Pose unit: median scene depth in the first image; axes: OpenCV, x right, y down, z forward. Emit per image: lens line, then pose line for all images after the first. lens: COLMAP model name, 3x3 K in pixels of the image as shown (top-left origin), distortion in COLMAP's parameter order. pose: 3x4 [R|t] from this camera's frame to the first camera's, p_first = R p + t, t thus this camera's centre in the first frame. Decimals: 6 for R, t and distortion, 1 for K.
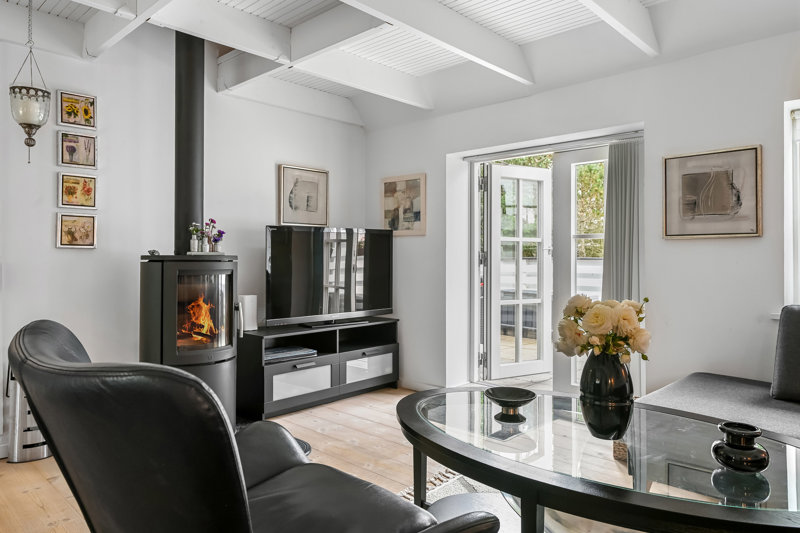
lens RADIAL K [[538.7, 0, 398.7], [0, 538.7, 253.5], [0, 0, 1]] dist [-0.001571, -0.001691]
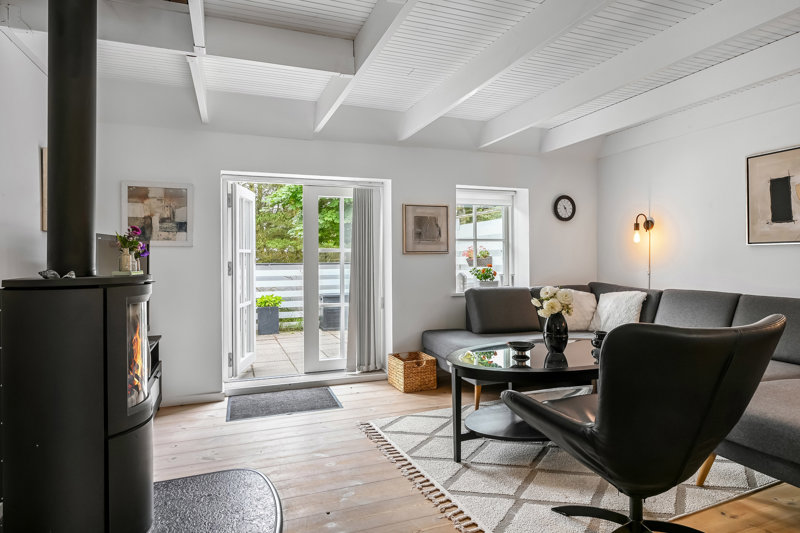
lens RADIAL K [[465.1, 0, 399.0], [0, 465.1, 256.0], [0, 0, 1]] dist [0.000704, 0.000133]
pose [[0.441234, -0.004176, 0.897382, -0.680718], [0.002723, 0.999991, 0.003314, -0.022225], [-0.897388, 0.000981, 0.441241, 0.339363]]
